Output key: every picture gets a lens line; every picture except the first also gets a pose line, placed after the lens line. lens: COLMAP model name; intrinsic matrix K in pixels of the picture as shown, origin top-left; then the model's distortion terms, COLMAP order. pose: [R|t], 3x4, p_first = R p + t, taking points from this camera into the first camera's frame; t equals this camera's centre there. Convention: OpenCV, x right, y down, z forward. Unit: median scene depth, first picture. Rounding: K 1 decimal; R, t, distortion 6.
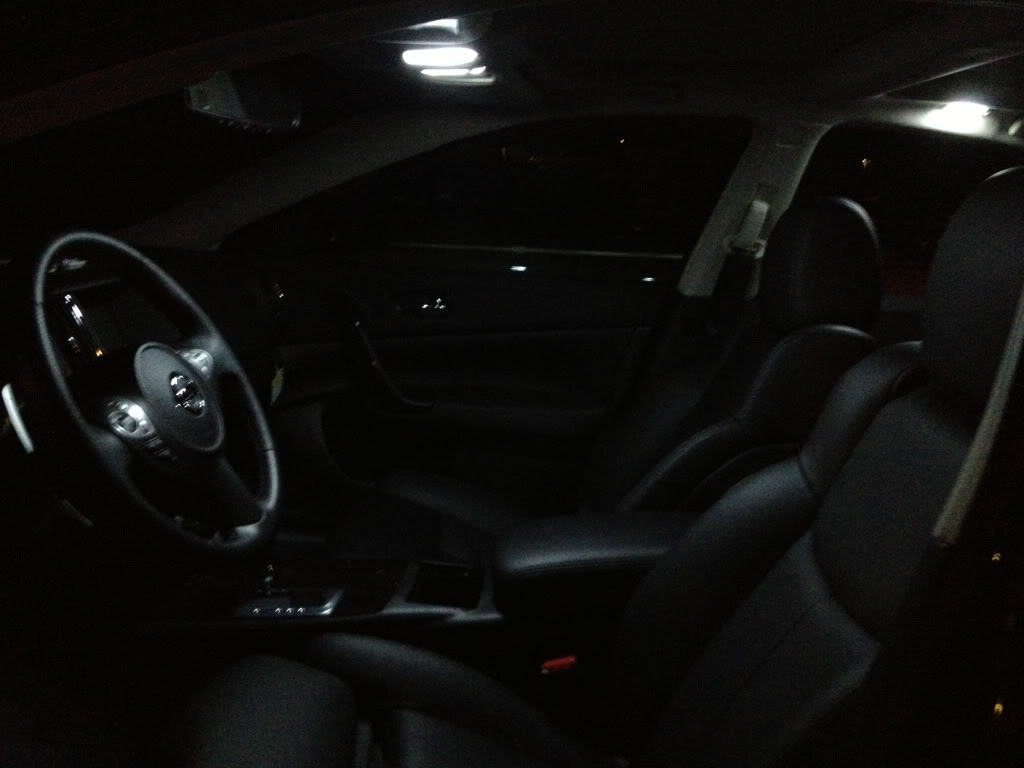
lens RADIAL K [[995.9, 0, 512.0], [0, 995.9, 384.0], [0, 0, 1]] dist [0.101336, -0.004876]
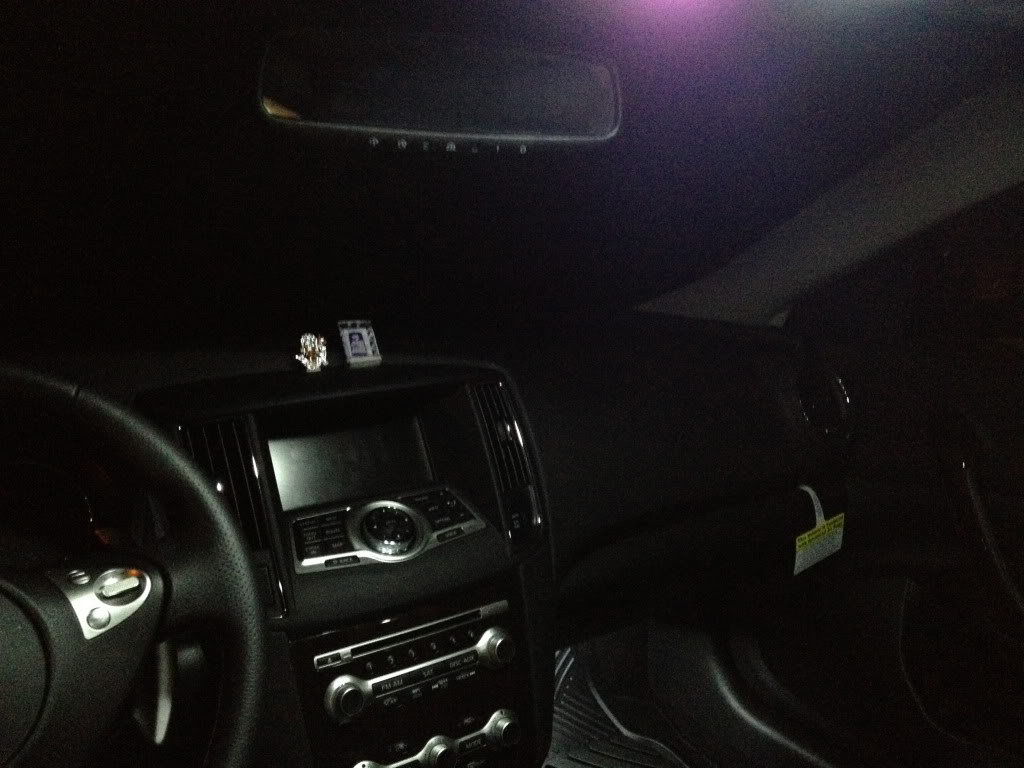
lens RADIAL K [[995.9, 0, 512.0], [0, 995.9, 384.0], [0, 0, 1]] dist [0.101336, -0.004876]
pose [[0.628386, 0.106601, -0.770563, 0.205877], [-0.122939, 0.991726, 0.036942, -0.162045], [0.768126, 0.071519, 0.636292, 0.733996]]
